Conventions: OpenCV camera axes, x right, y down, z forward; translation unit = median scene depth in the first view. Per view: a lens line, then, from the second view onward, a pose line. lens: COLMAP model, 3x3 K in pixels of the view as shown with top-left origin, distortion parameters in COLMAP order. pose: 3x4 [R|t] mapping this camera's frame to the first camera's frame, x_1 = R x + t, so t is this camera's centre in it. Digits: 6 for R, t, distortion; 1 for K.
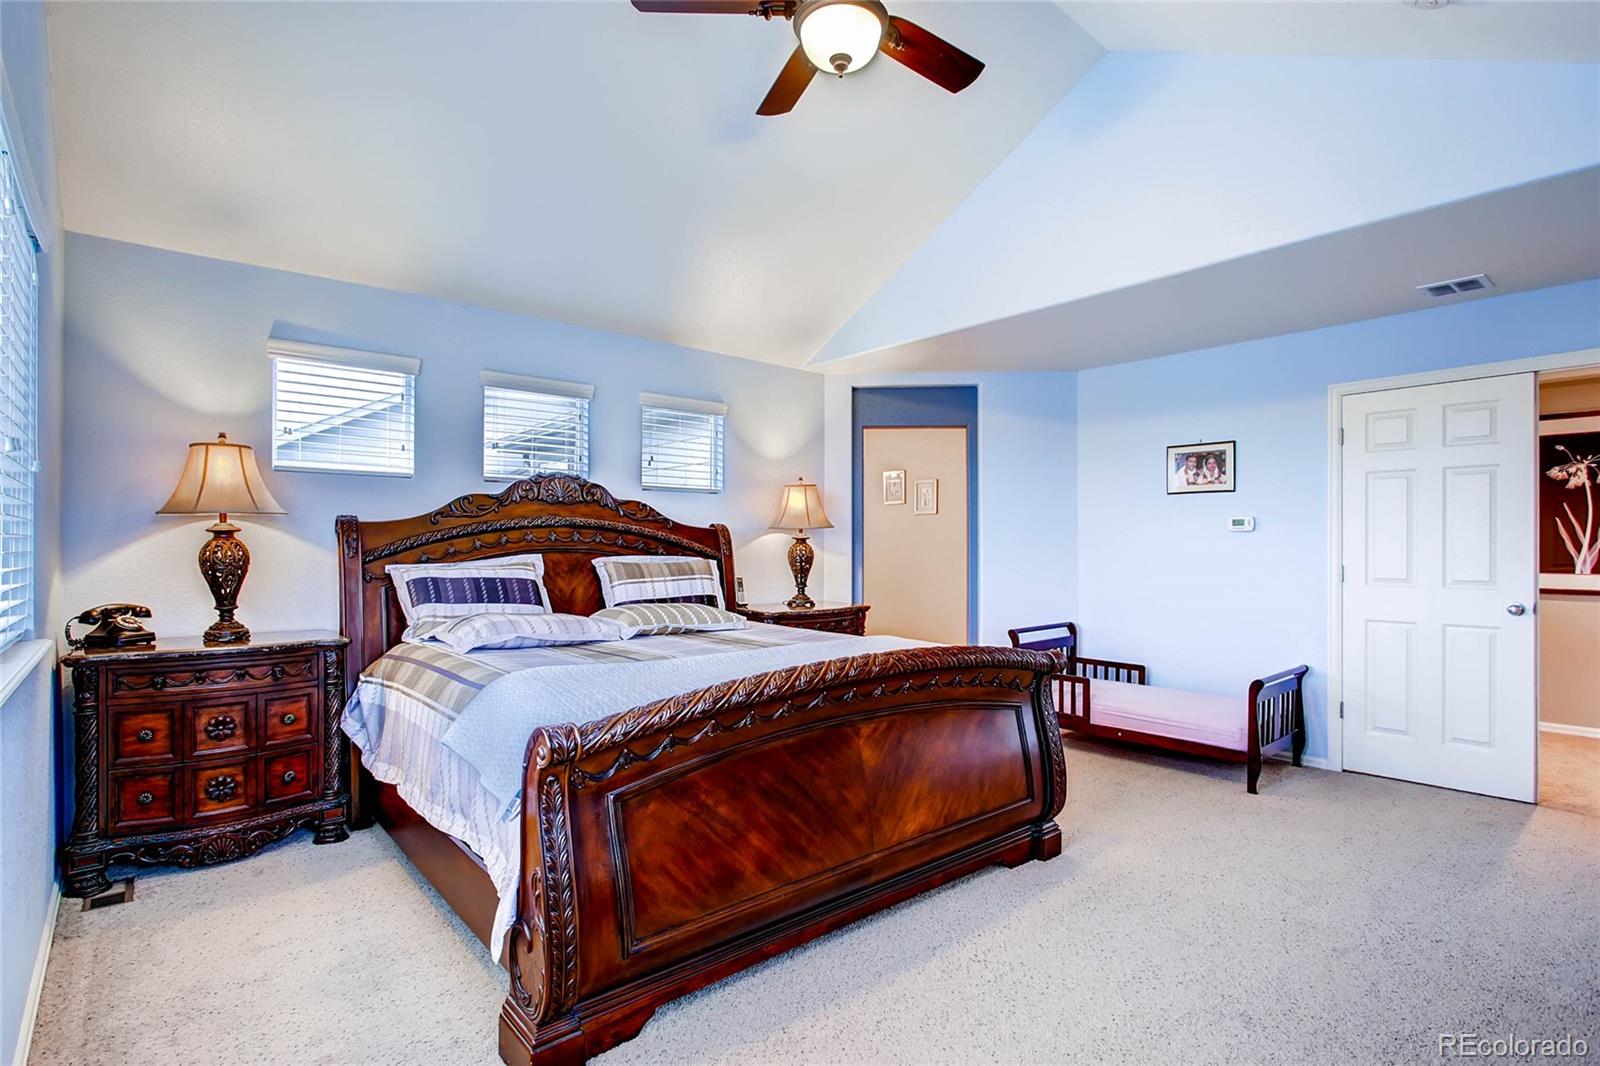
lens RADIAL K [[770.4, 0, 795.0], [0, 770.4, 548.3], [0, 0, 1]] dist [-0.000177, 0.000128]
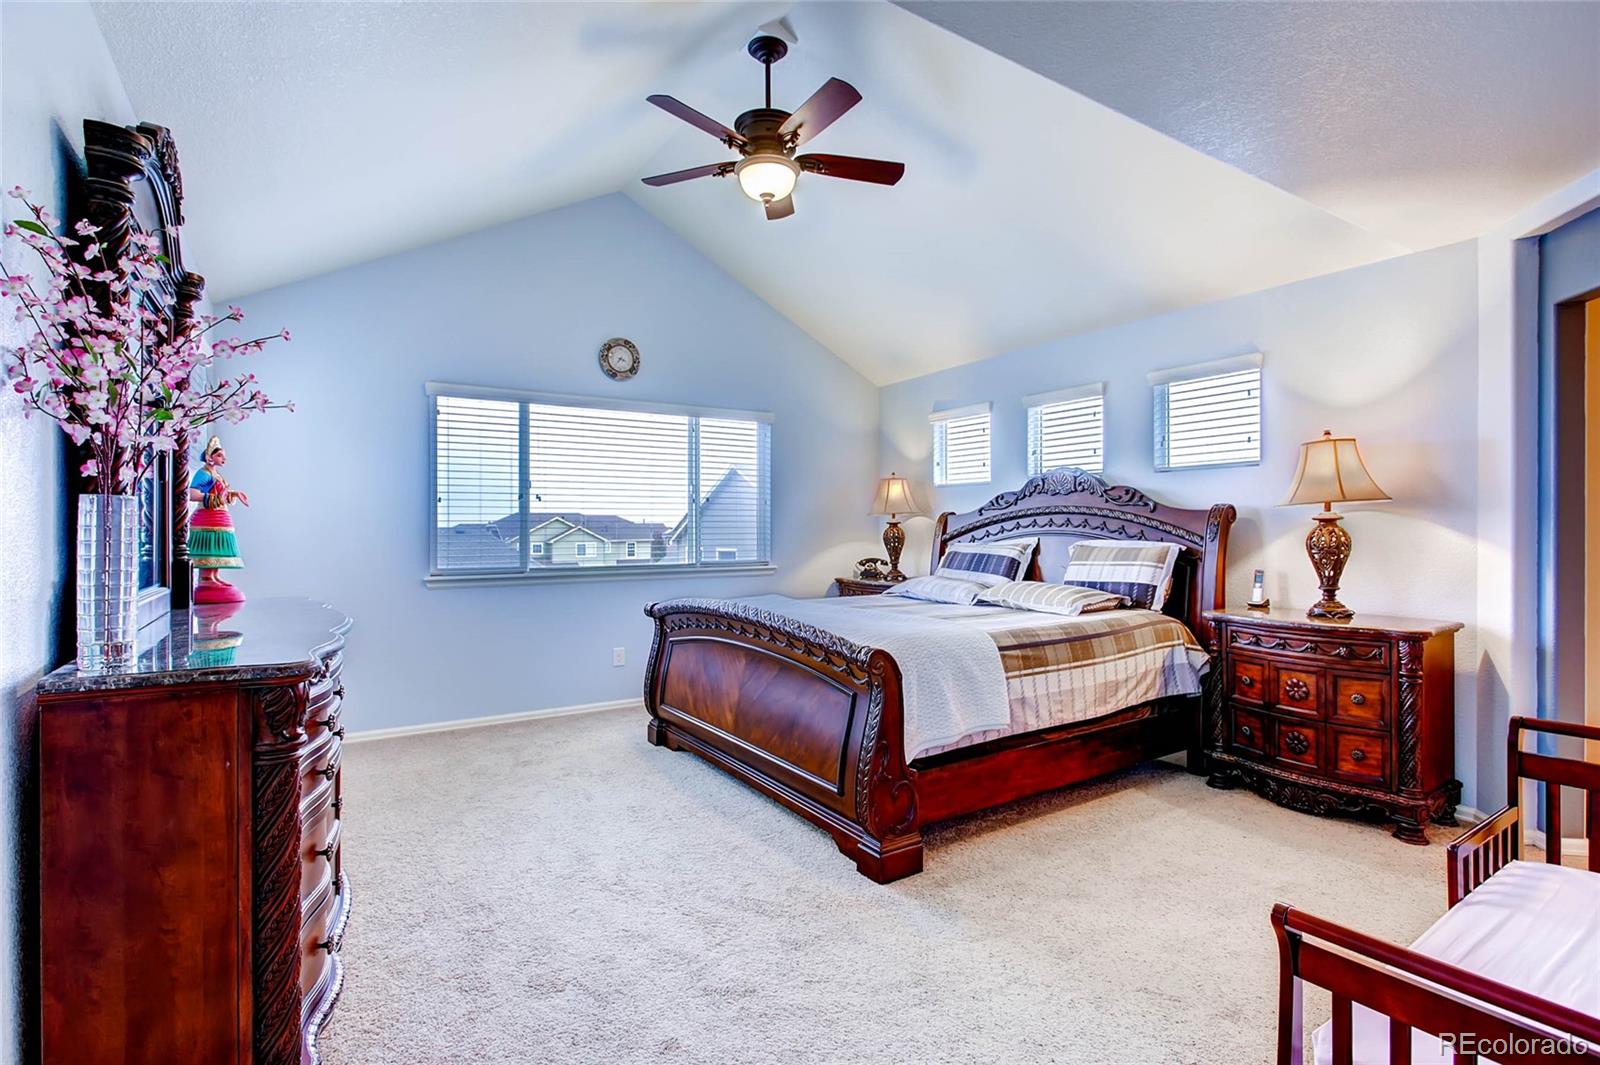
lens RADIAL K [[770.4, 0, 799.4], [0, 770.4, 527.9], [0, 0, 1]] dist [-0.000177, 0.000128]
pose [[-0.124142, -0.007430, -0.992237, 0.735772], [-0.004355, 0.999966, -0.006943, 0.002608], [0.992255, 0.003459, -0.124170, 0.615526]]
